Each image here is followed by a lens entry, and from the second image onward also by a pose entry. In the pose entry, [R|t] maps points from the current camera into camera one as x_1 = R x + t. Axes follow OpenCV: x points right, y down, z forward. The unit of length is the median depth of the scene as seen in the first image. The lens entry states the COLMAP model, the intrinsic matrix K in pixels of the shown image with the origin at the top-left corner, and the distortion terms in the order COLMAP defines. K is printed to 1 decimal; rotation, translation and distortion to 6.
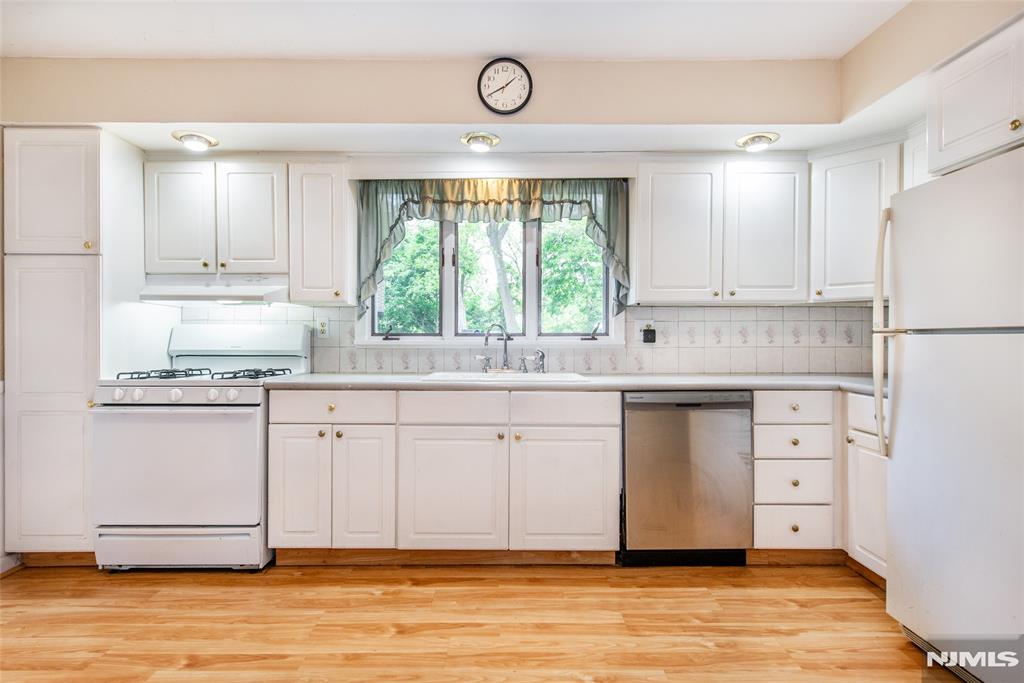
lens RADIAL K [[546.8, 0, 530.3], [0, 546.8, 343.8], [0, 0, 1]] dist [0.019982, -0.006985]
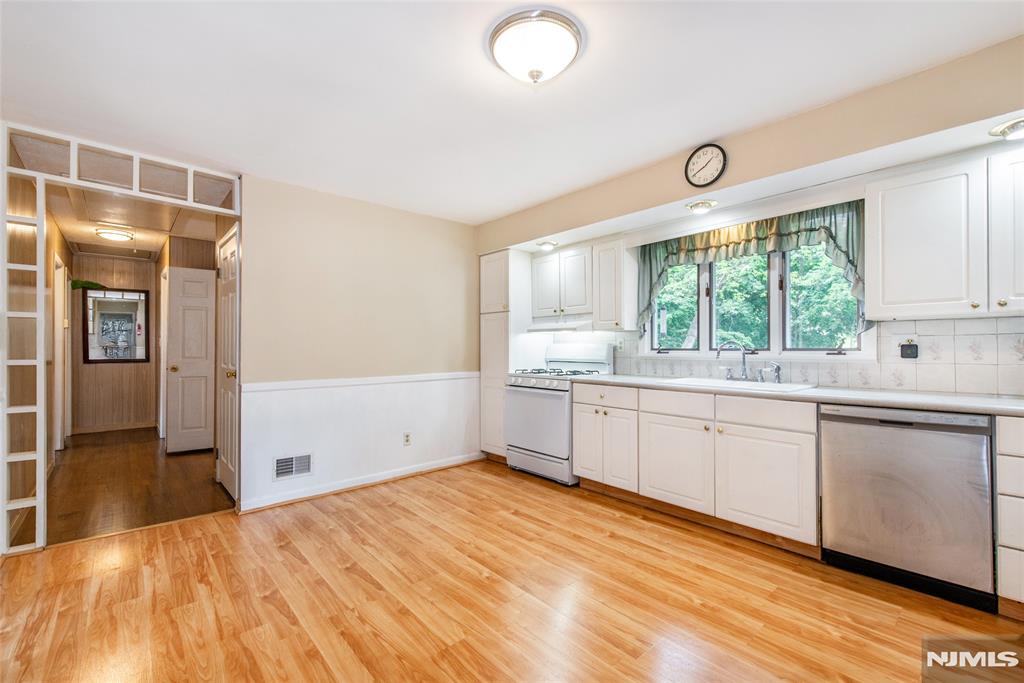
lens RADIAL K [[450.2, 0, 491.3], [0, 450.2, 345.6], [0, 0, 1]] dist [0.009876, -0.002797]
pose [[0.629083, -0.006268, -0.777313, 0.461970], [-0.001131, 0.999959, -0.008979, -0.019872], [0.777337, 0.006527, 0.629050, -0.090031]]
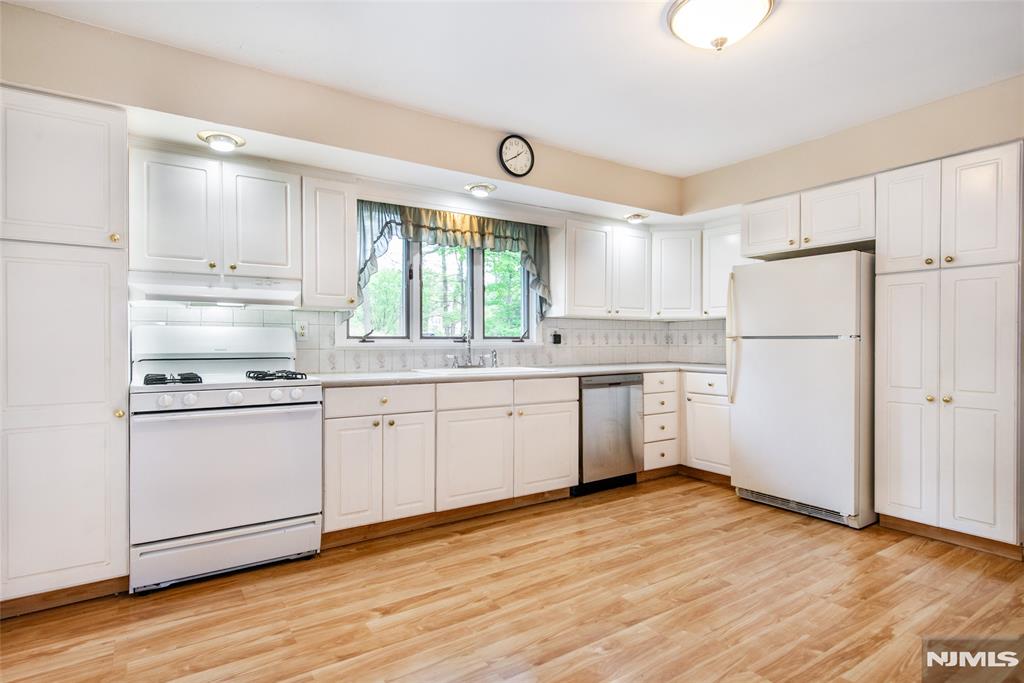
lens RADIAL K [[513.8, 0, 531.2], [0, 513.8, 345.6], [0, 0, 1]] dist [0.020275, -0.002767]
pose [[0.835449, -0.005609, 0.549540, -0.696162], [0.005477, 0.999983, 0.001879, -0.000472], [-0.549541, 0.001440, 0.835465, -0.083893]]
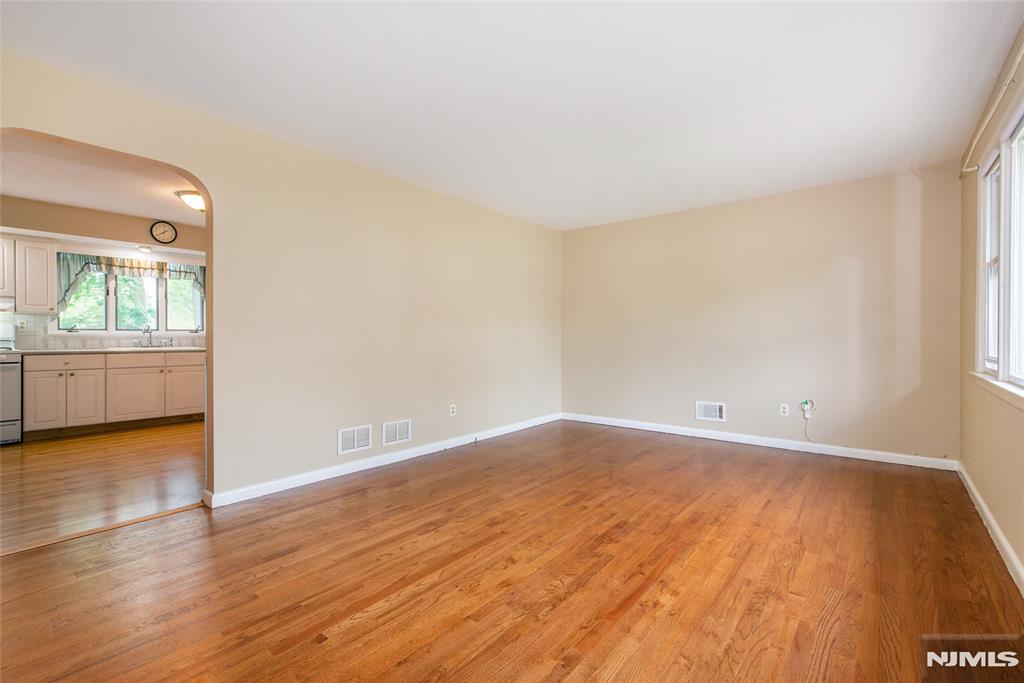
lens RADIAL K [[450.2, 0, 498.9], [0, 450.2, 341.5], [0, 0, 1]] dist [0.009876, -0.002797]
pose [[0.675372, -0.009443, 0.737417, -0.527493], [0.002954, 0.999945, 0.010100, 0.018332], [-0.737471, -0.004643, 0.675362, -1.502141]]
